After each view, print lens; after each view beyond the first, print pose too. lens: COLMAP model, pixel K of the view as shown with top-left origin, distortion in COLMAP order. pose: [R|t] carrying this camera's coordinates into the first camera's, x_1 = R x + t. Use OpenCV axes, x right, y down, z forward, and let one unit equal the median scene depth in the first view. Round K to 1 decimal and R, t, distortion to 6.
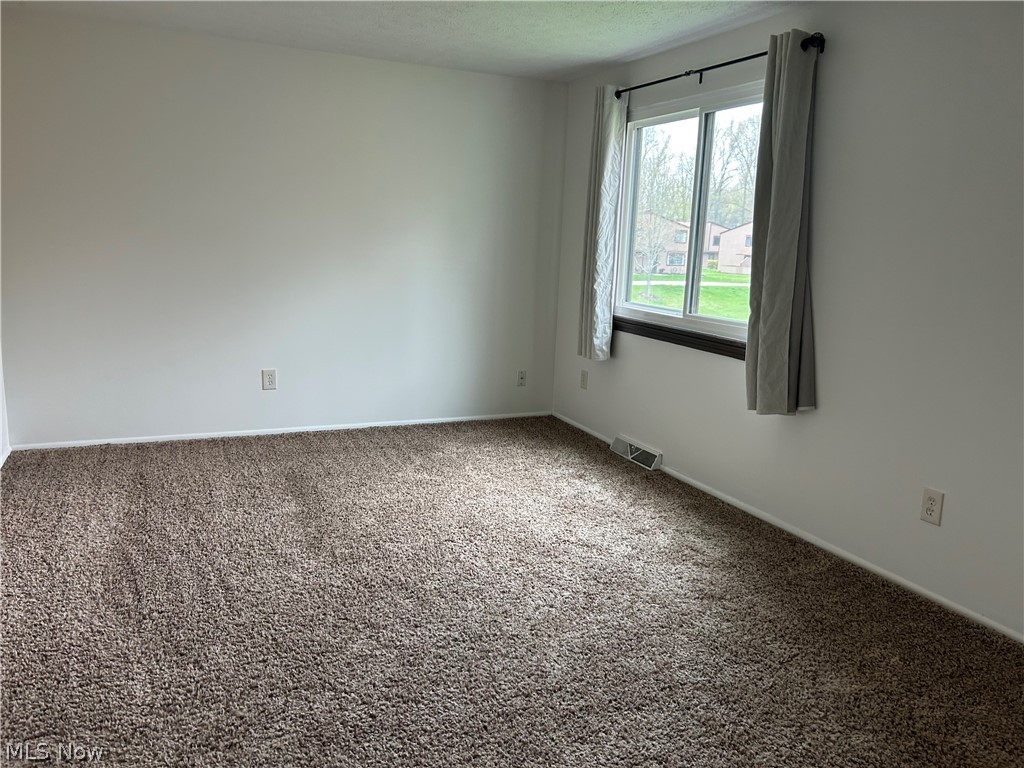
lens RADIAL K [[772.5, 0, 510.9], [0, 772.5, 382.9], [0, 0, 1]] dist [0.053905, -0.054911]
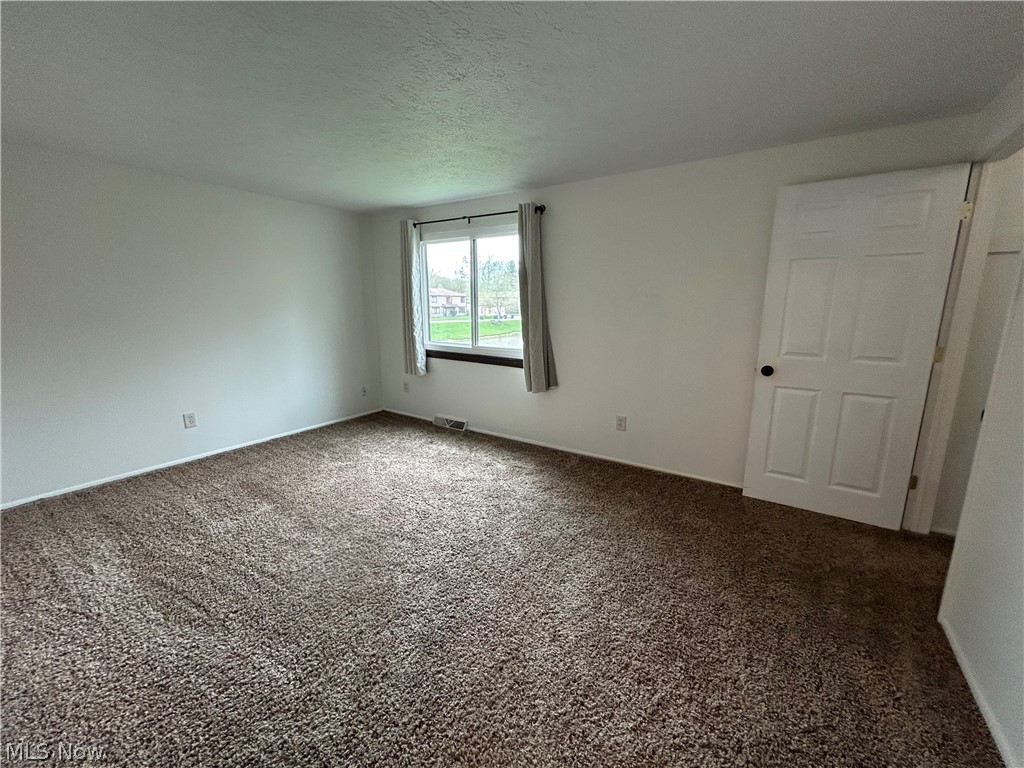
lens RADIAL K [[413.4, 0, 508.6], [0, 413.4, 383.7], [0, 0, 1]] dist [-0.000772, 0.001622]
pose [[0.846142, -0.137794, 0.514836, -0.255045], [0.126503, 0.990319, 0.057144, -0.048762], [-0.517726, 0.016776, 0.855382, 0.109809]]
